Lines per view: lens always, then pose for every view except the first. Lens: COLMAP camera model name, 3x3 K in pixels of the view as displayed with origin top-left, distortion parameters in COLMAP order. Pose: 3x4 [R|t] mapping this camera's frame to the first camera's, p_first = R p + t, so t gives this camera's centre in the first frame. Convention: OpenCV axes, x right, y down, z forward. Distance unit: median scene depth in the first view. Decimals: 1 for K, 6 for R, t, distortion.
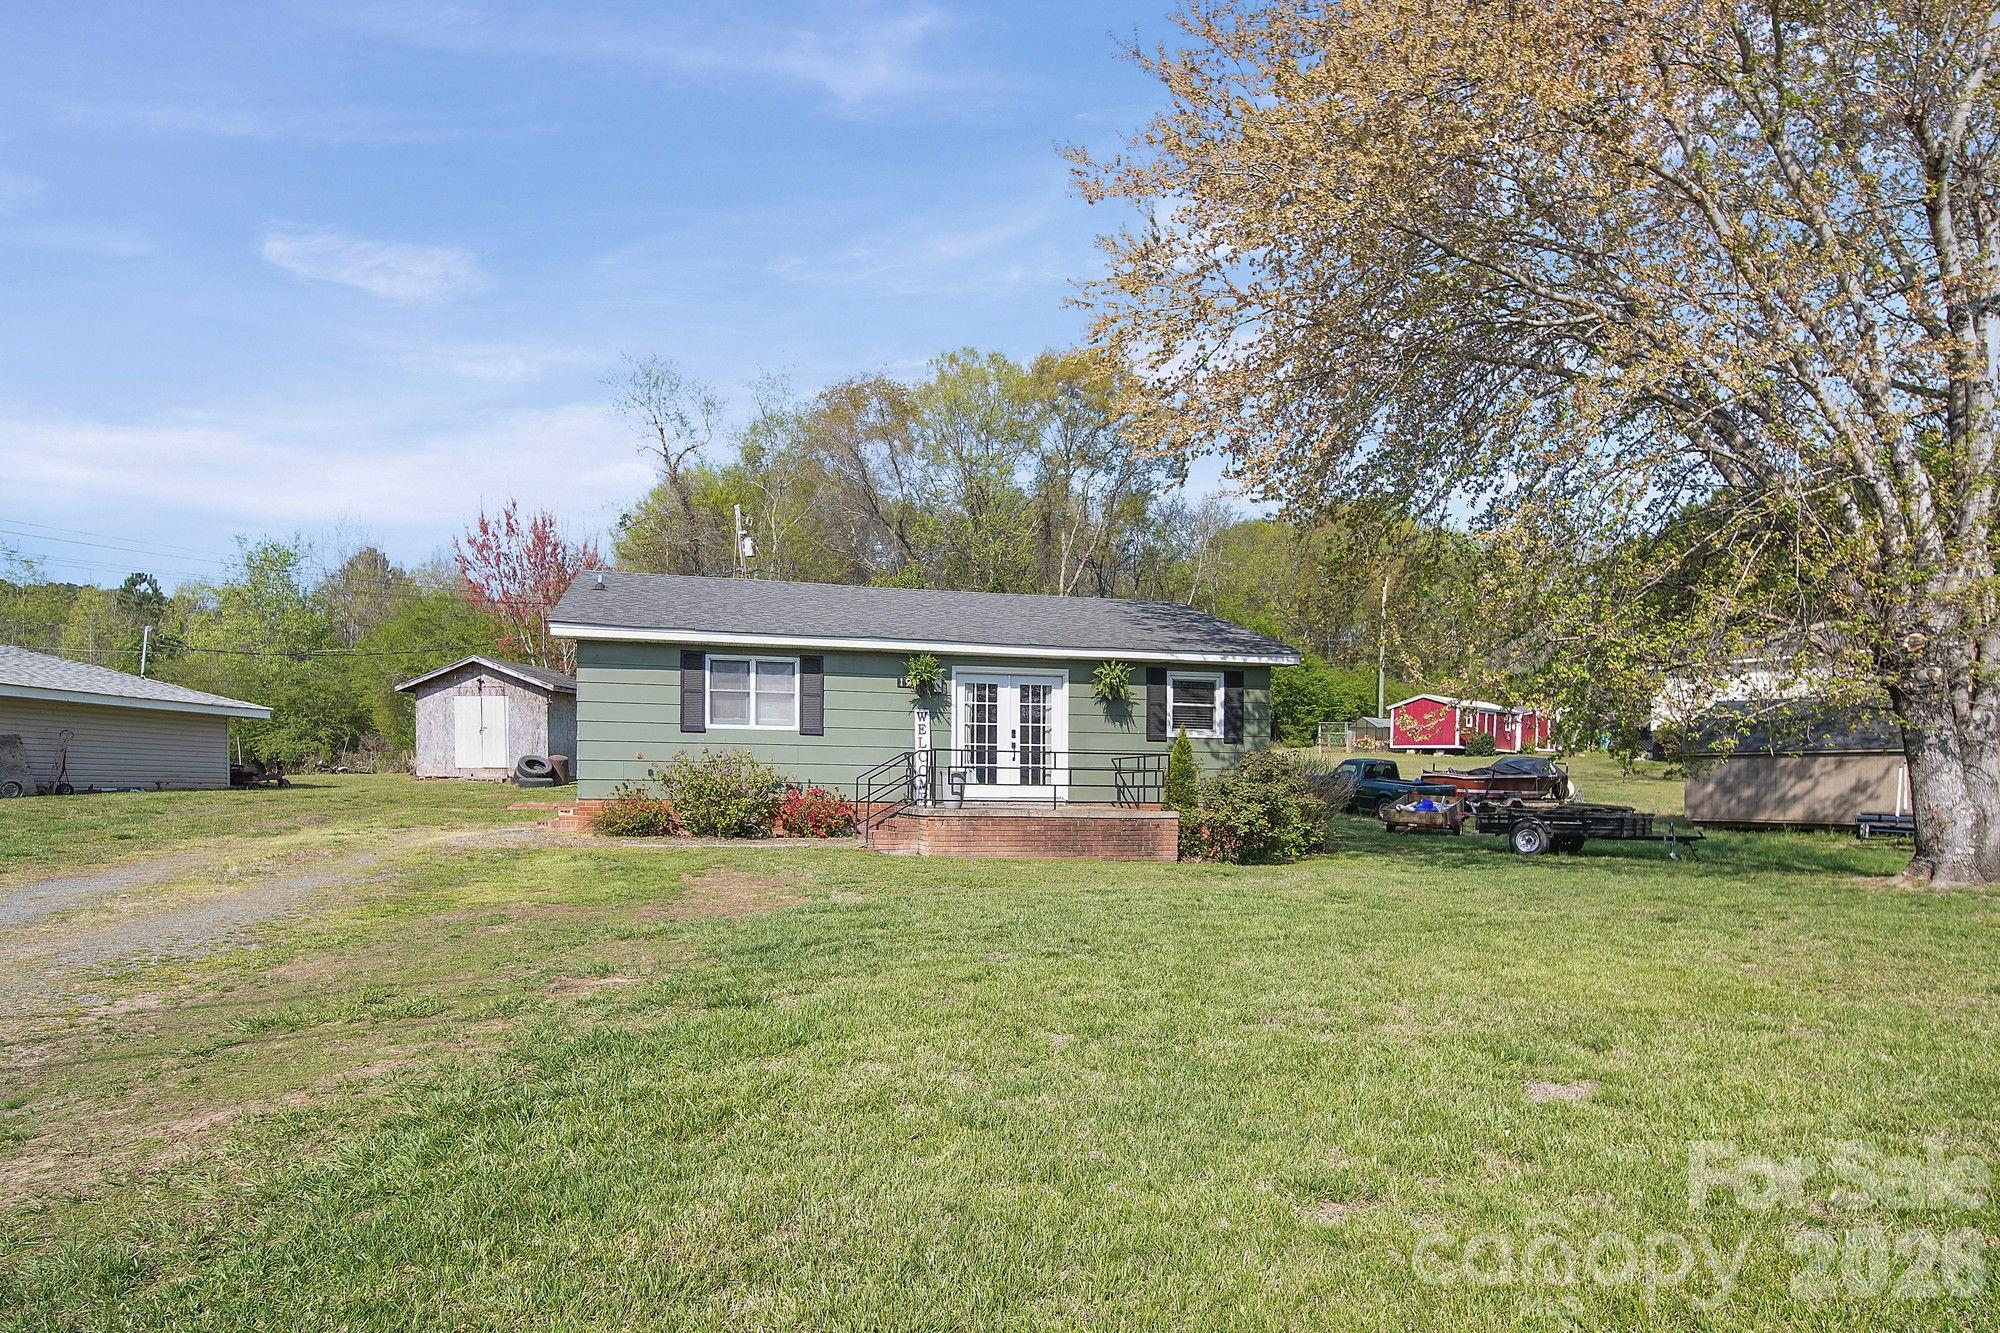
lens RADIAL K [[1145.8, 0, 987.8], [0, 1145.8, 794.6], [0, 0, 1]] dist [-0.011939, 0.002332]
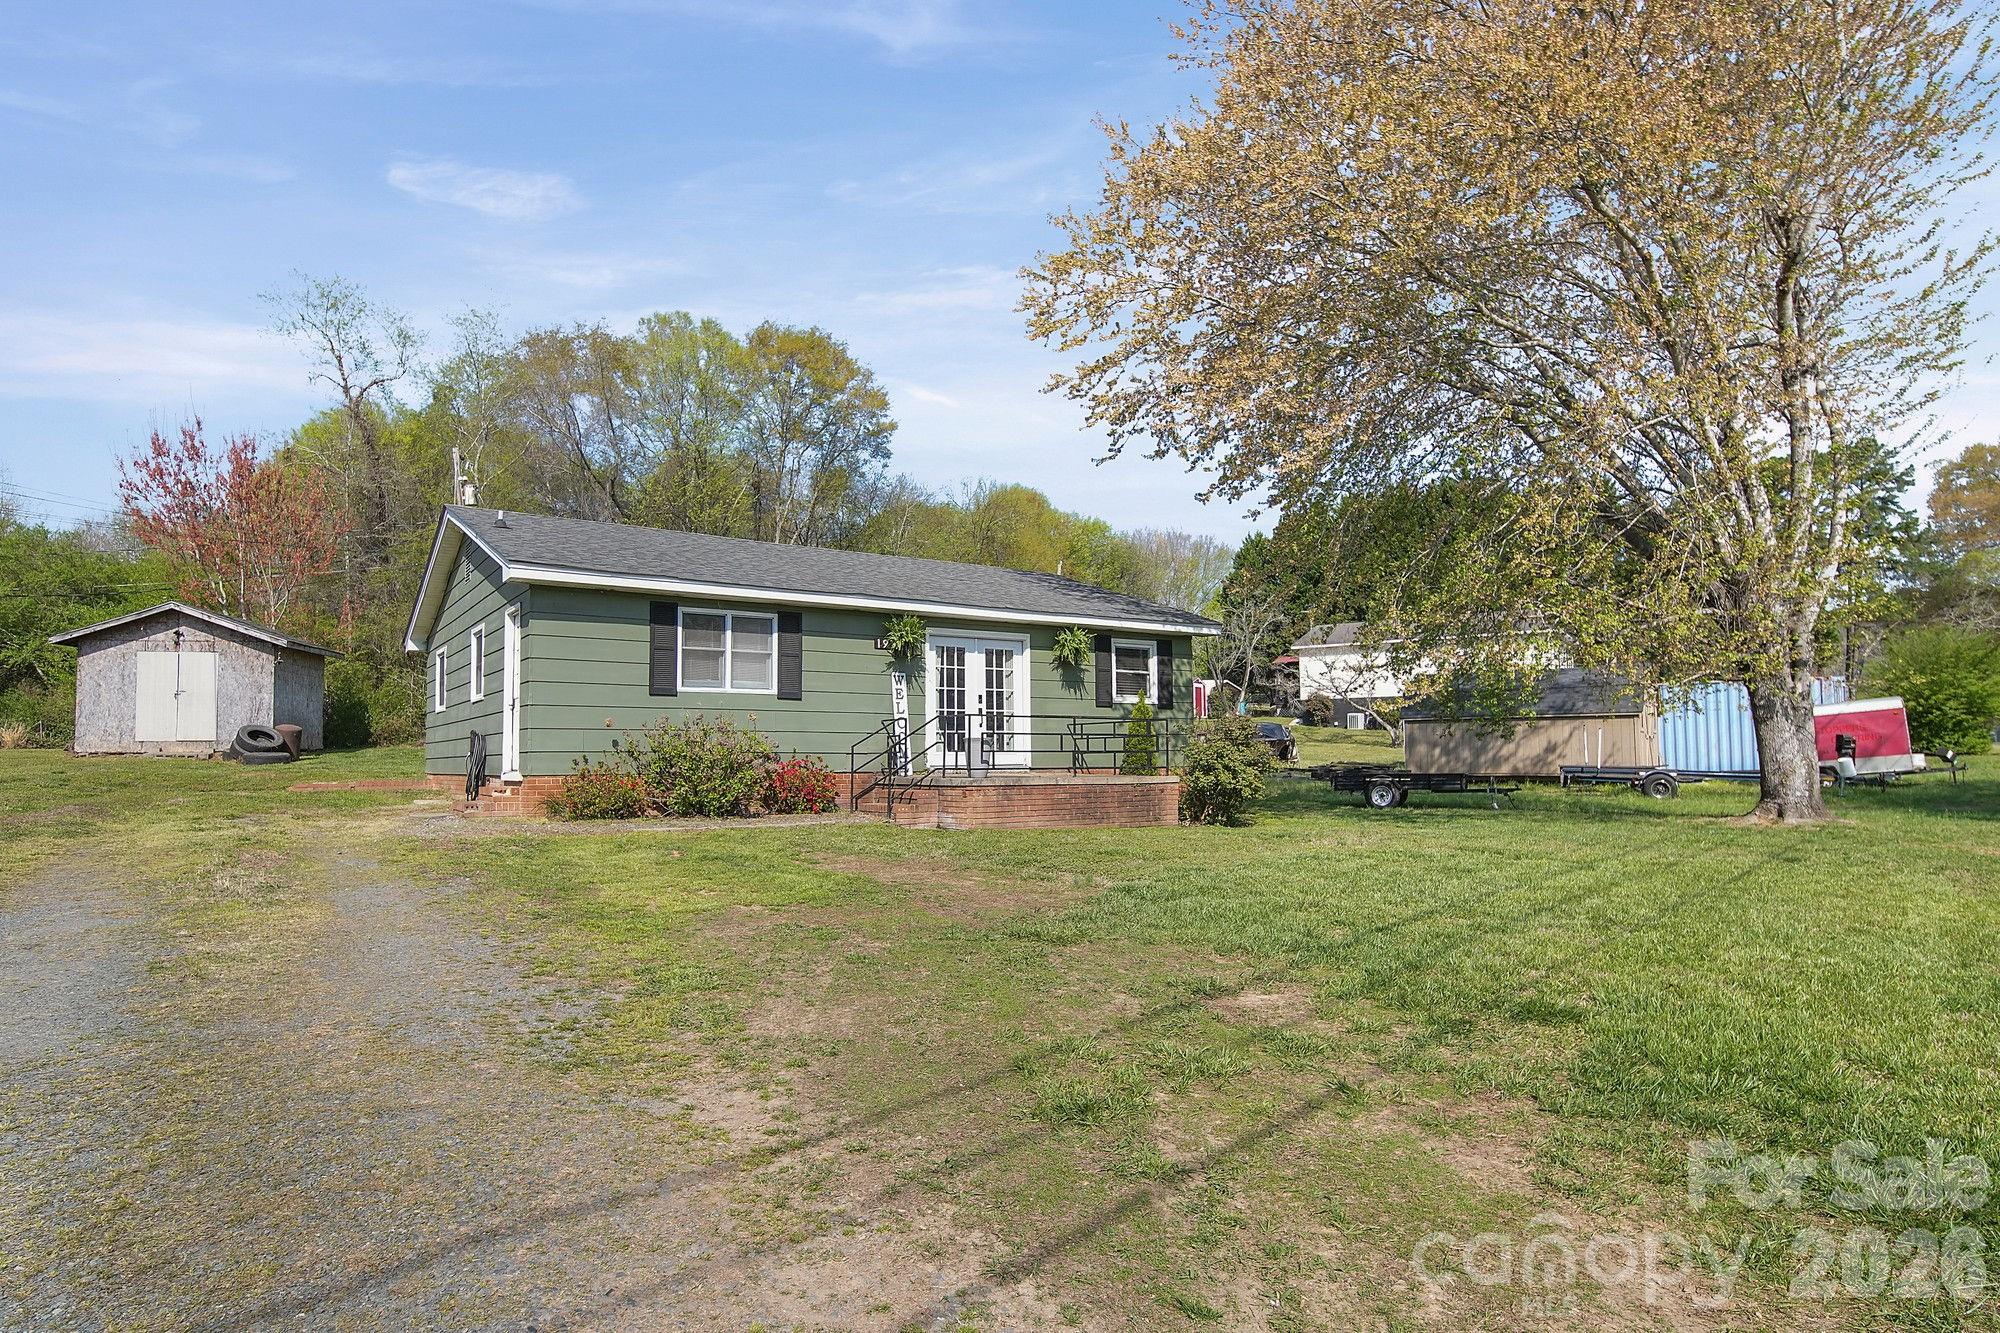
lens RADIAL K [[1104.4, 0, 1000.0], [0, 1104.4, 666.5], [0, 0, 1]] dist [0.003701, 0.000496]
pose [[0.938937, 0.013069, 0.343840, -0.277863], [0.016204, 0.996490, -0.082126, -0.003281], [-0.343707, 0.082683, 0.935430, 0.111910]]
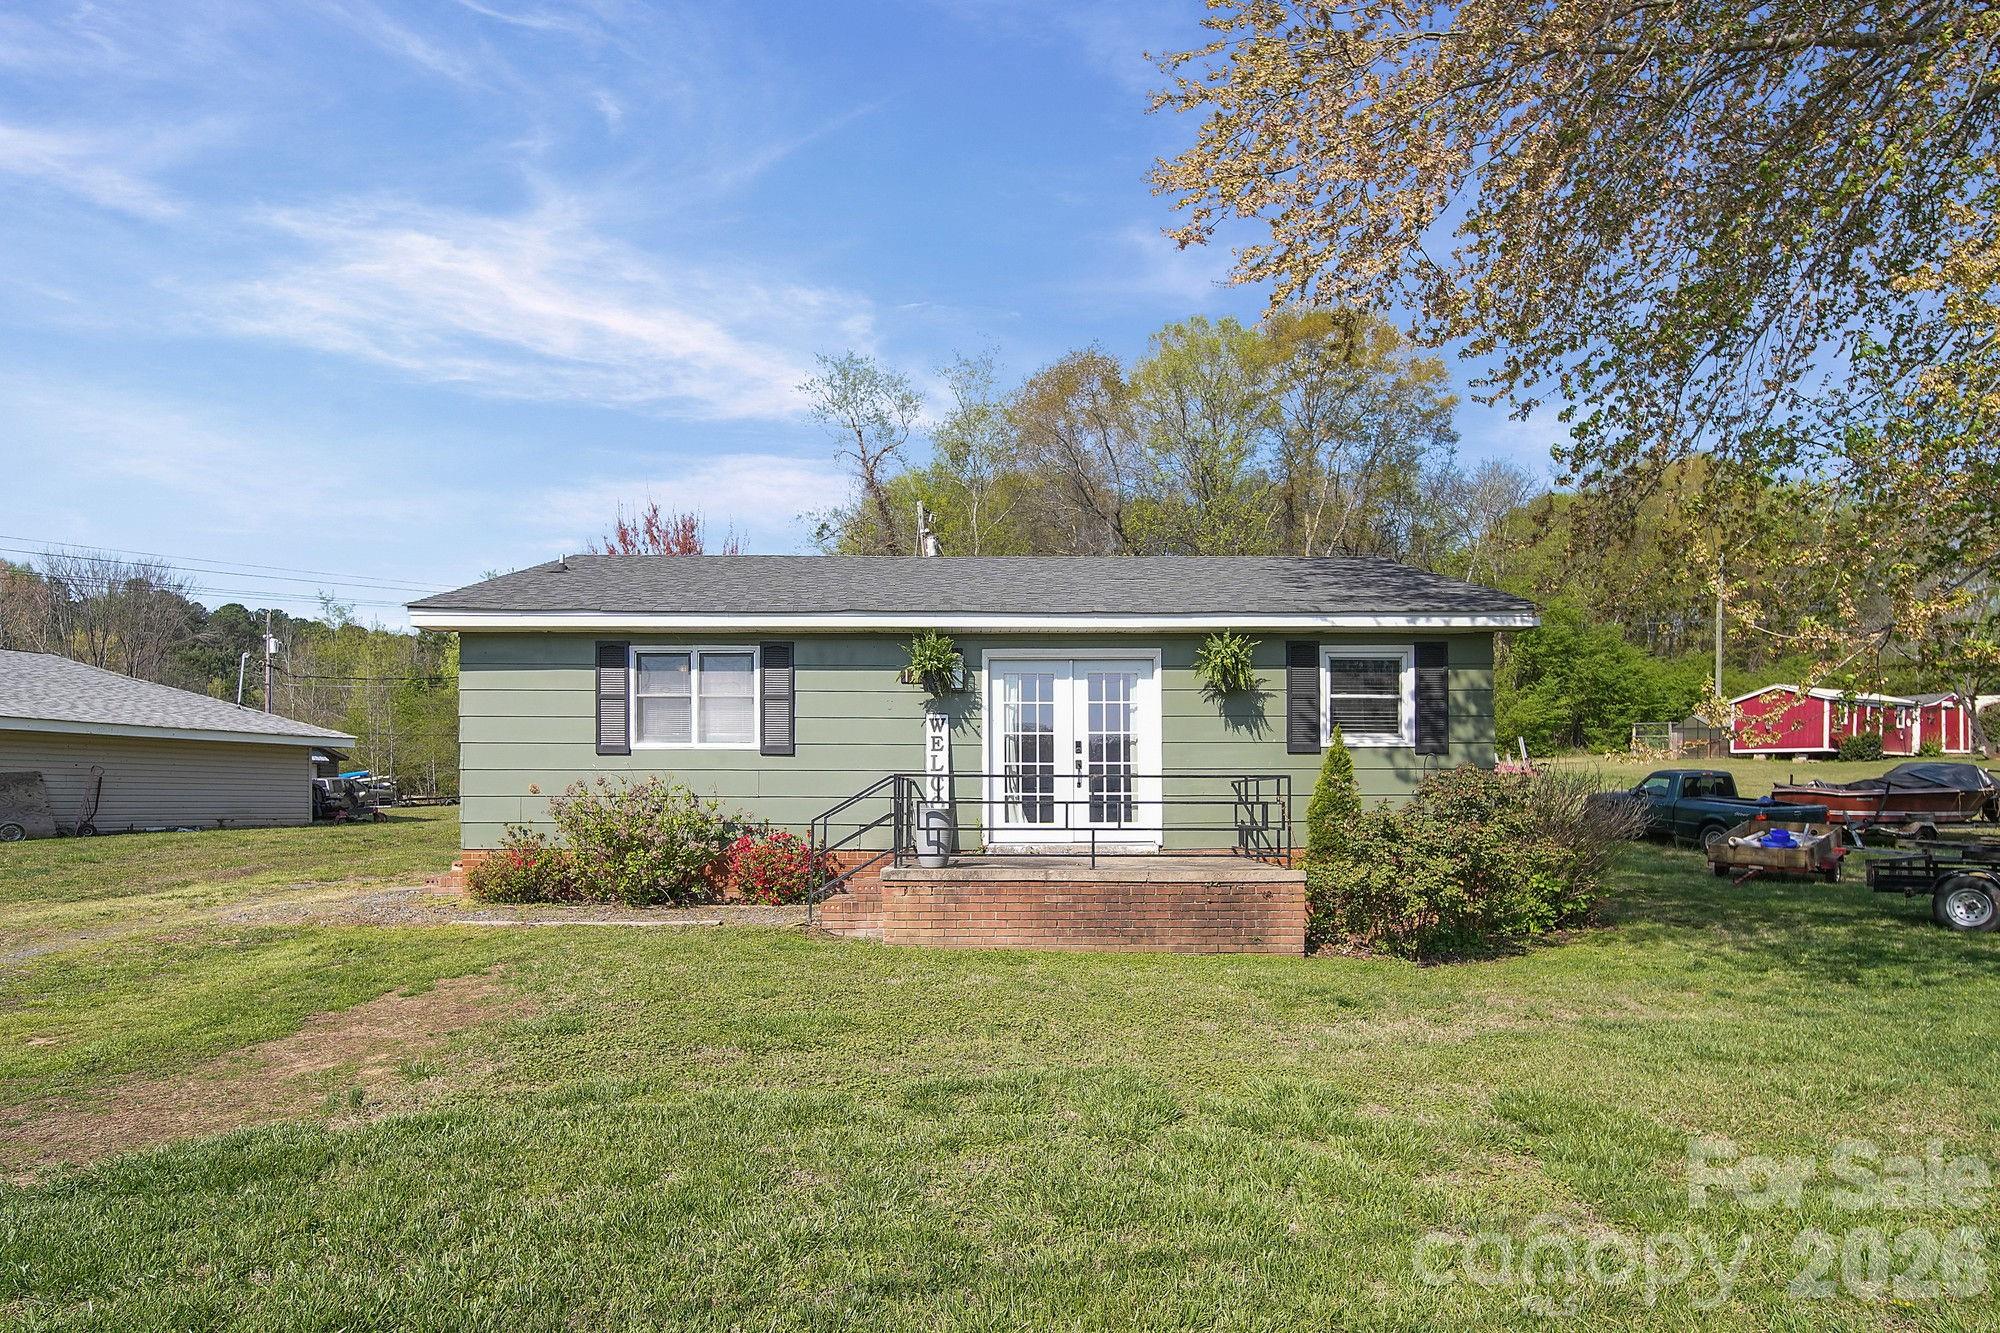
lens RADIAL K [[1145.8, 0, 987.8], [0, 1145.8, 794.6], [0, 0, 1]] dist [-0.011939, 0.002332]
pose [[0.970255, -0.011943, -0.241790, 0.130244], [0.008796, 0.999862, -0.014090, -0.015842], [0.241925, 0.011544, 0.970226, 0.326724]]
